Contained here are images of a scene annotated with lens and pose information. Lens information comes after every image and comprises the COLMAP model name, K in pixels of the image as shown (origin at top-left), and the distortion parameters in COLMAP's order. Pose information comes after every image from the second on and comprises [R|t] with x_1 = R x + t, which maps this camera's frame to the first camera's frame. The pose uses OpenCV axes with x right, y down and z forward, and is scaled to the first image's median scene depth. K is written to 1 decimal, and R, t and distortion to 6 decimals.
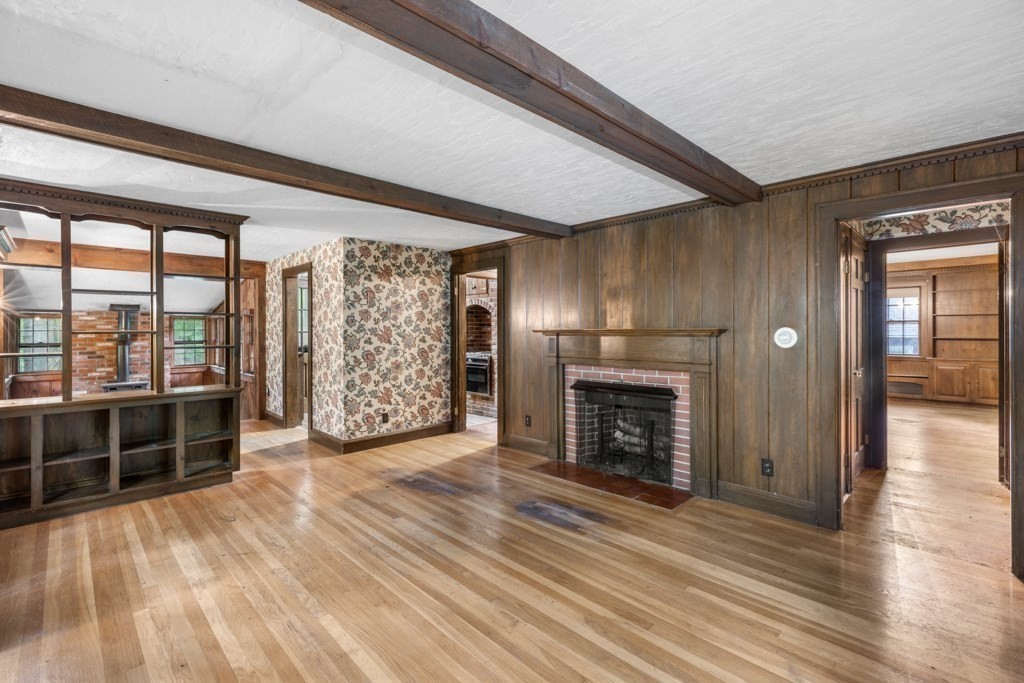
lens RADIAL K [[463.0, 0, 512.4], [0, 463.0, 327.4], [0, 0, 1]] dist [0.001238, 0.000231]
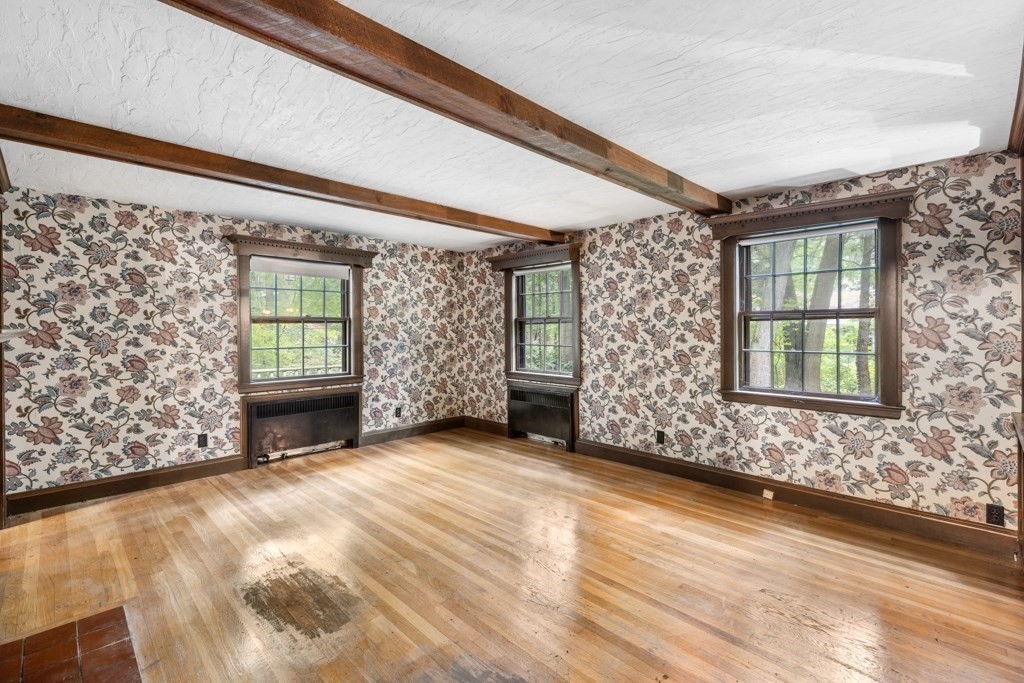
lens RADIAL K [[463.0, 0, 512.4], [0, 463.0, 327.4], [0, 0, 1]] dist [0.001238, 0.000231]
pose [[-0.999845, 0.009361, -0.014938, -0.176851], [0.009407, 0.999951, -0.002983, 0.009364], [0.014909, -0.003123, -0.999884, 1.514684]]
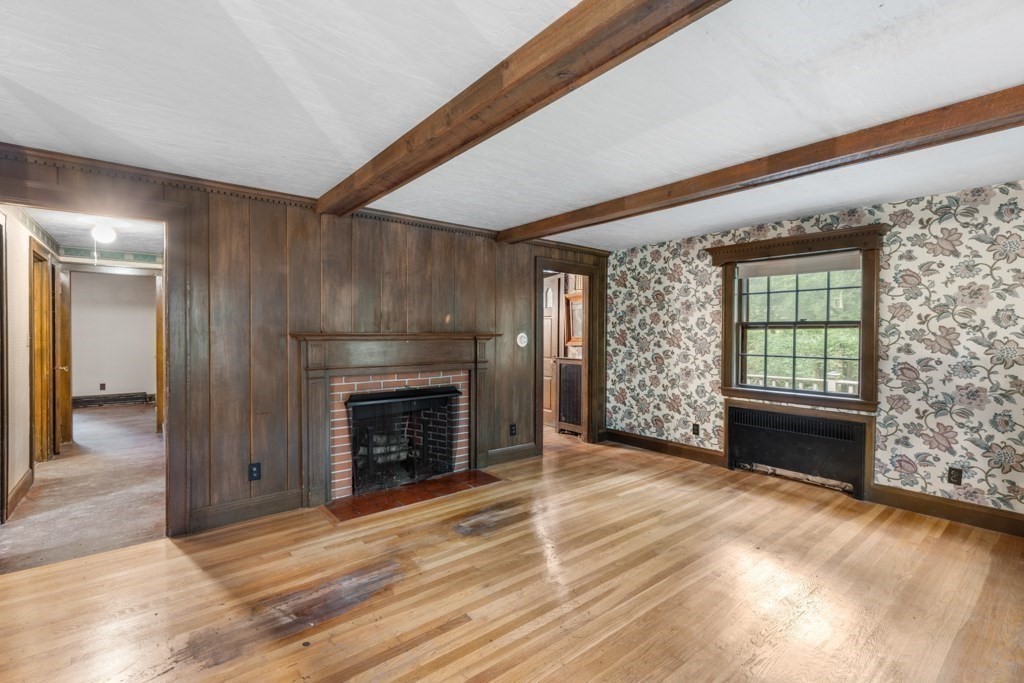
lens RADIAL K [[461.6, 0, 515.7], [0, 461.6, 338.2], [0, 0, 1]] dist [-0.000321, -0.000049]
pose [[0.093270, -0.004677, 0.995630, -0.795721], [-0.005381, 0.999972, 0.005201, 0.008914], [-0.995626, -0.005842, 0.093242, 0.776619]]
